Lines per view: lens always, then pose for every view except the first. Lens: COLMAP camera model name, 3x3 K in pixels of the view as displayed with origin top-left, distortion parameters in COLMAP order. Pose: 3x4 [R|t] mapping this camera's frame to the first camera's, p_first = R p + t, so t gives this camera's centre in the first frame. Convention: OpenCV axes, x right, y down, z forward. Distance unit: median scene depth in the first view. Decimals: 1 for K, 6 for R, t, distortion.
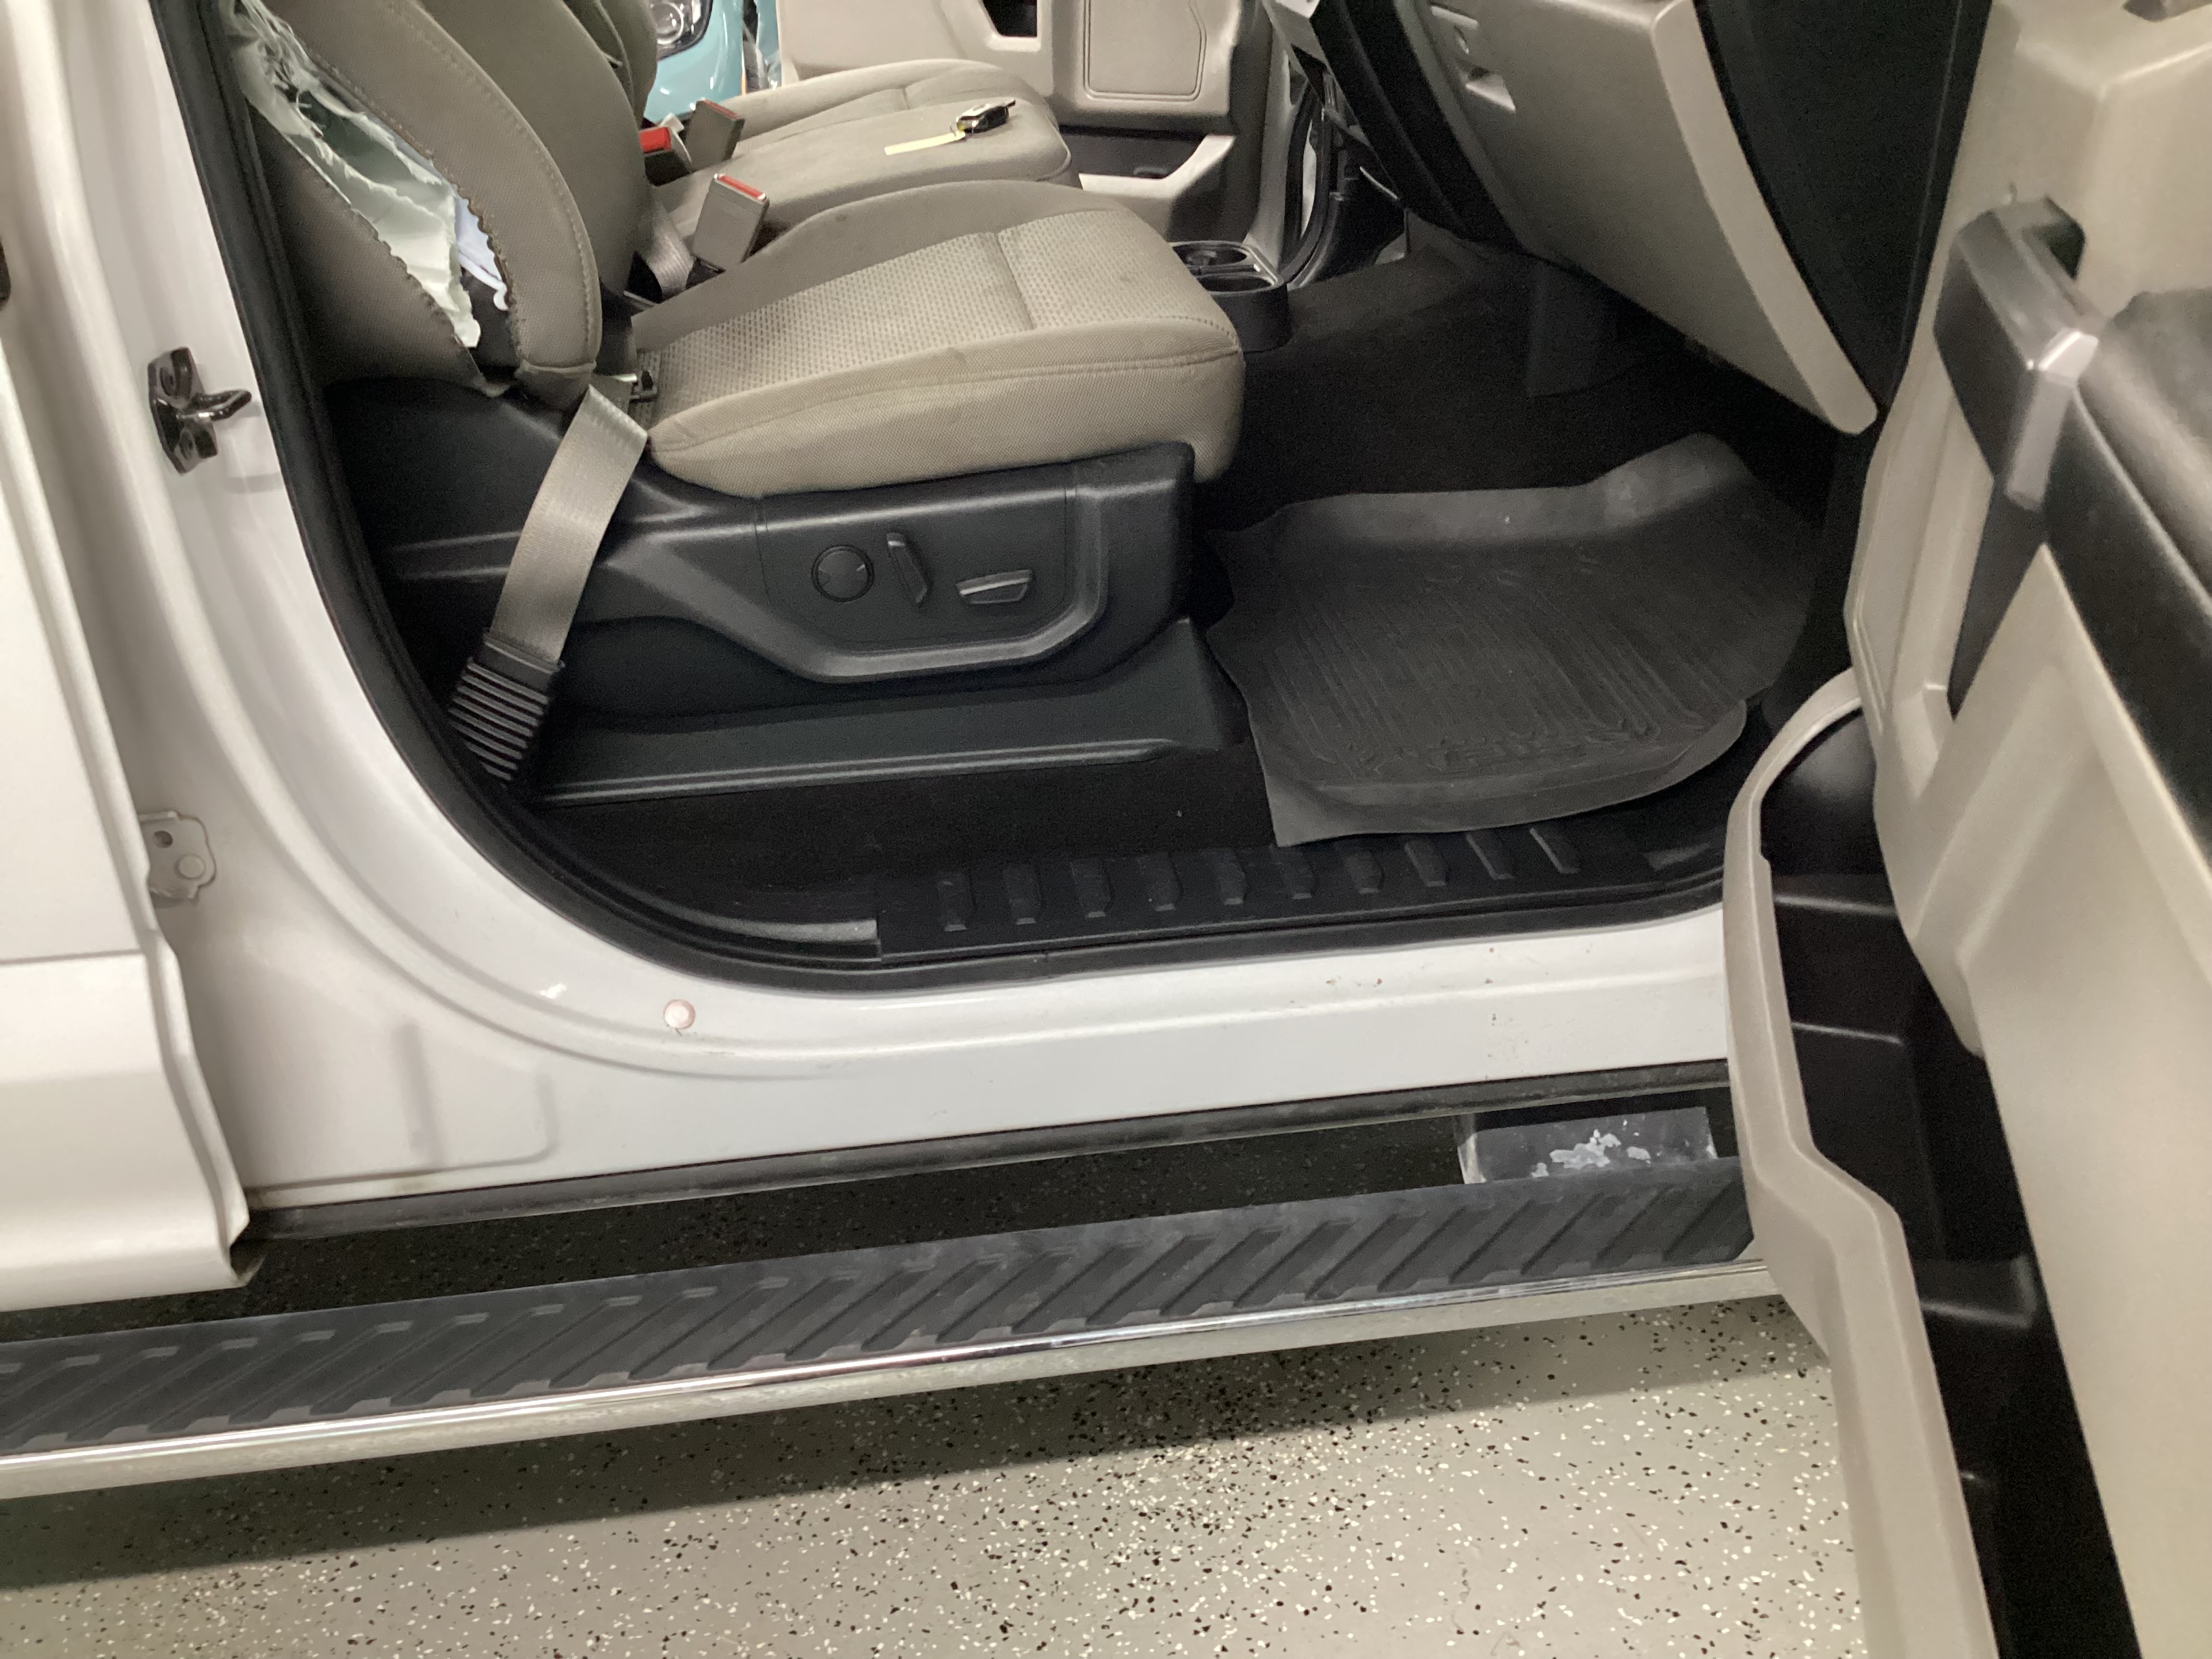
lens RADIAL K [[2046.0, 0, 1103.7], [0, 2046.0, 834.6], [0, 0, 1]] dist [0.135429, -0.250874]
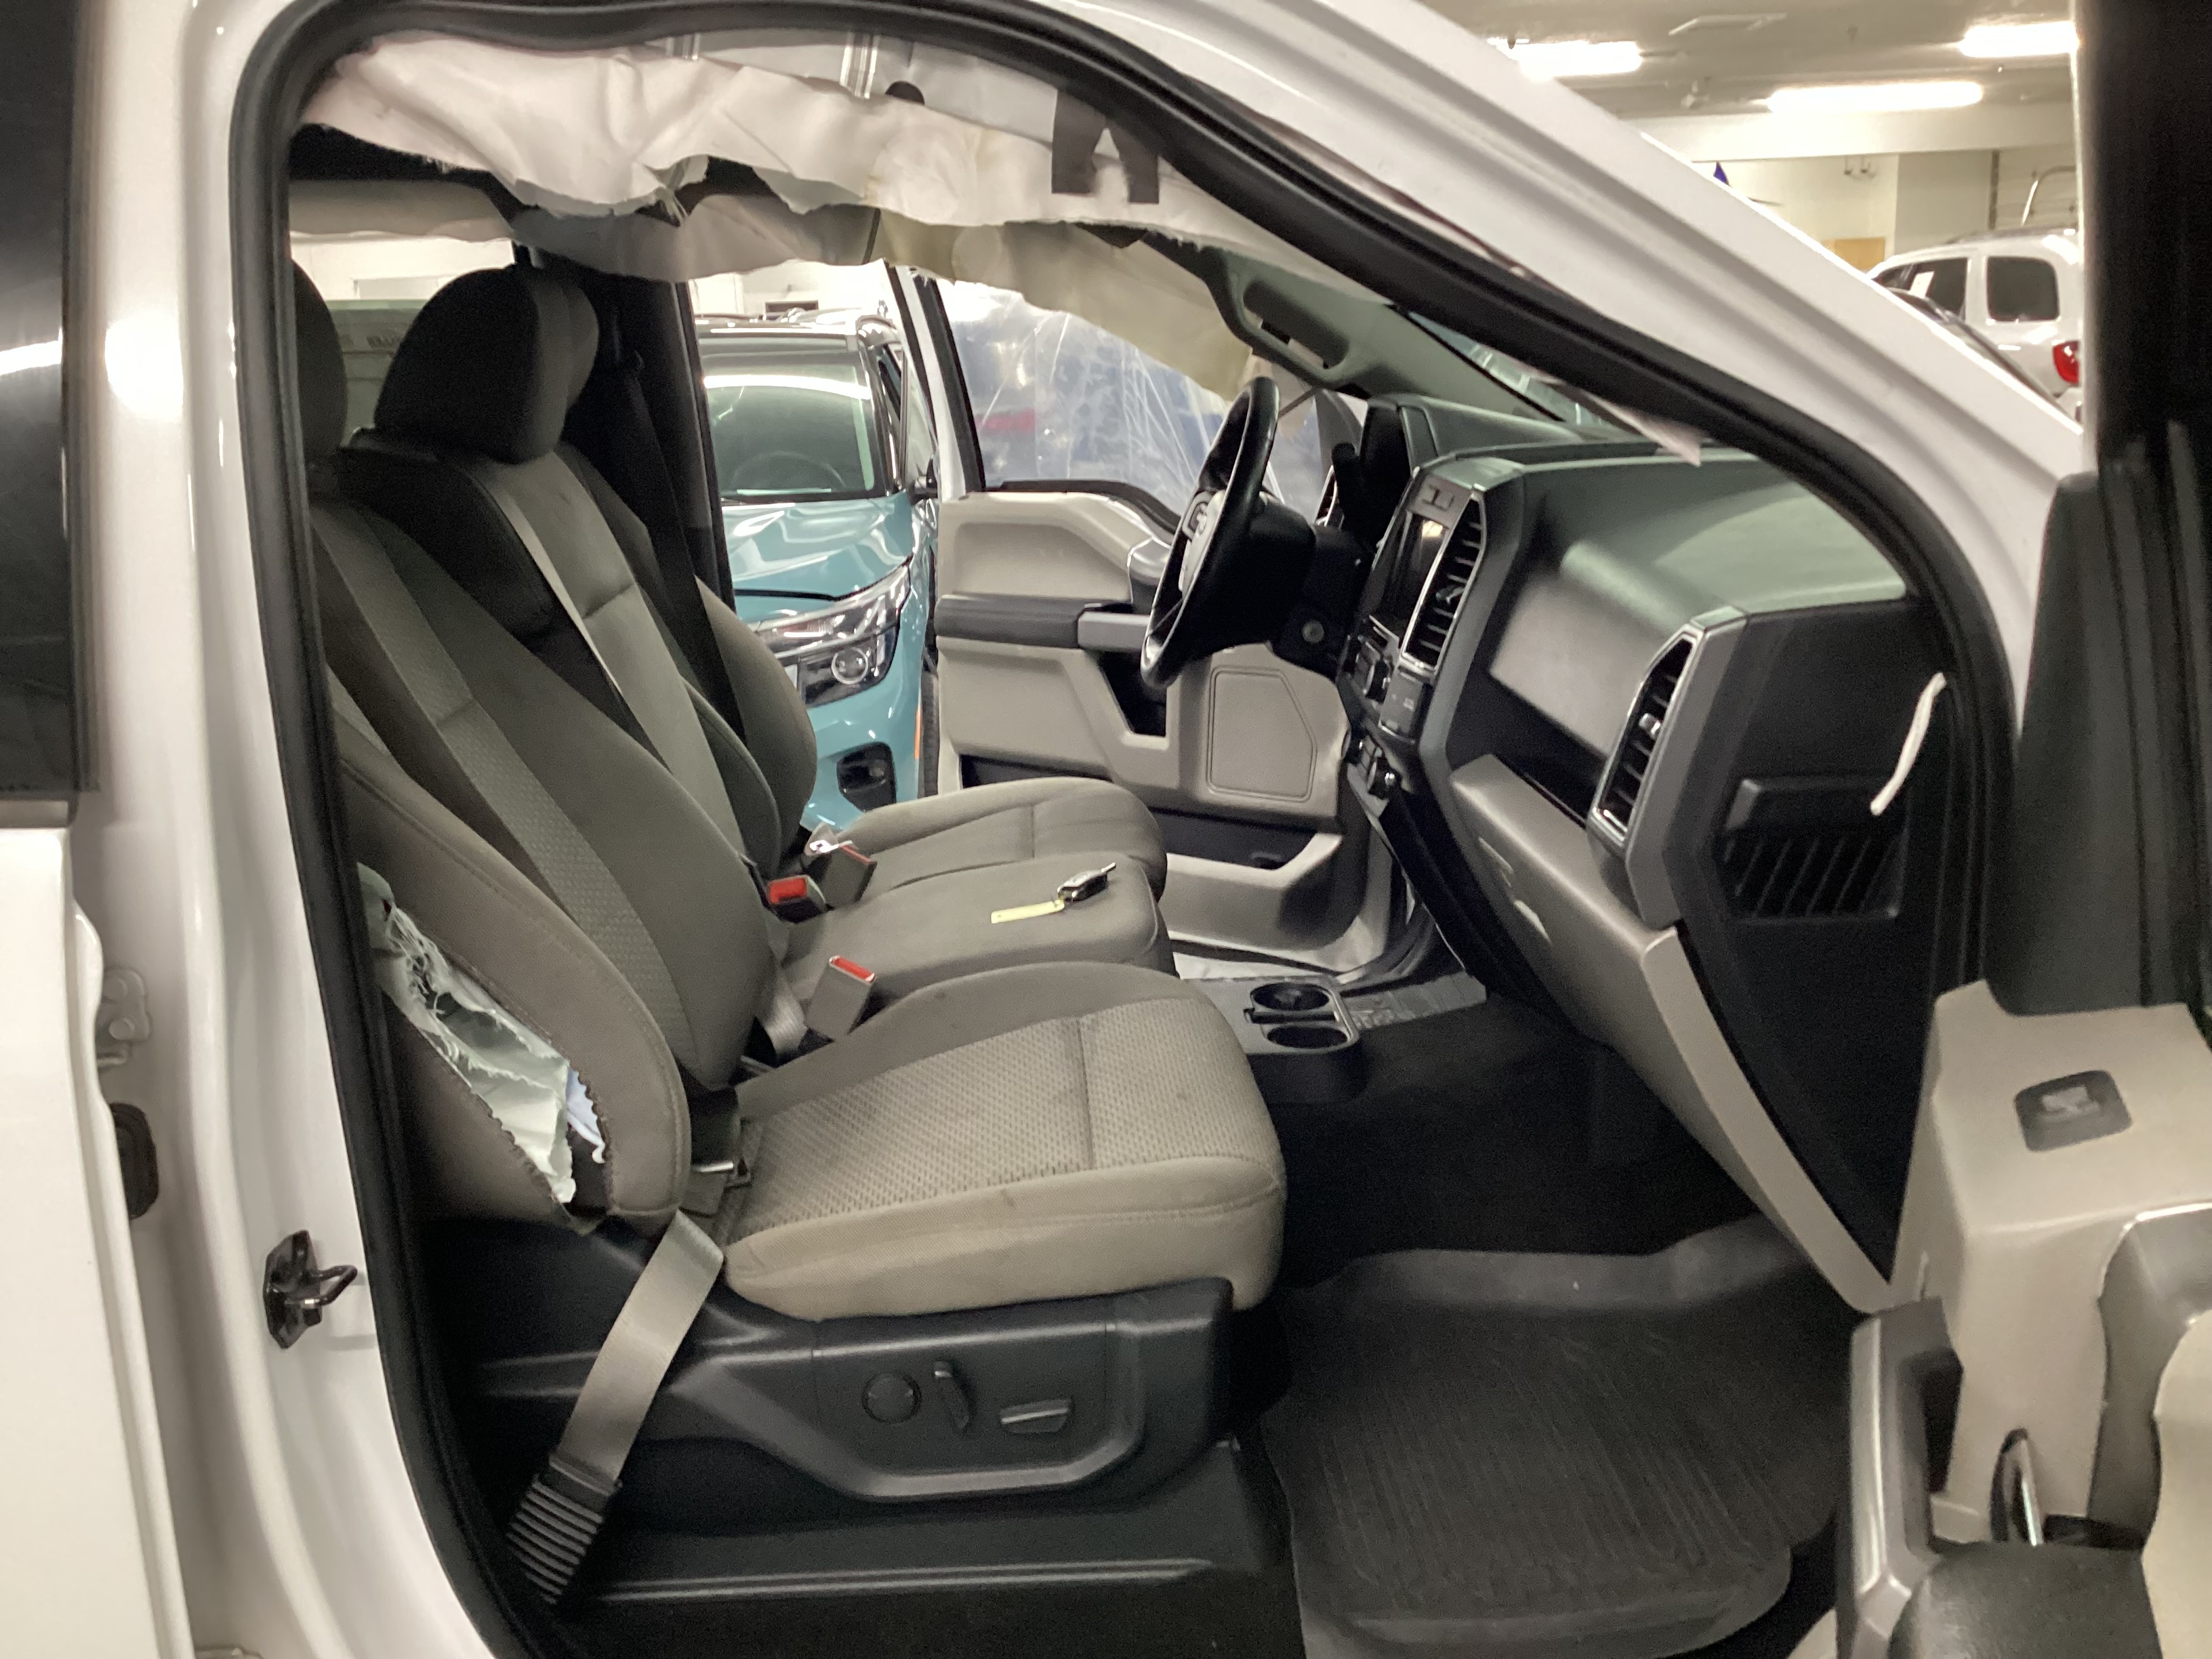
lens RADIAL K [[2046.0, 0, 1103.7], [0, 2046.0, 834.6], [0, 0, 1]] dist [0.135429, -0.250874]
pose [[0.996190, 0.025182, -0.083497, 0.061924], [-0.045179, 0.967937, -0.247099, -0.149678], [0.074598, 0.249929, 0.965386, -0.084066]]
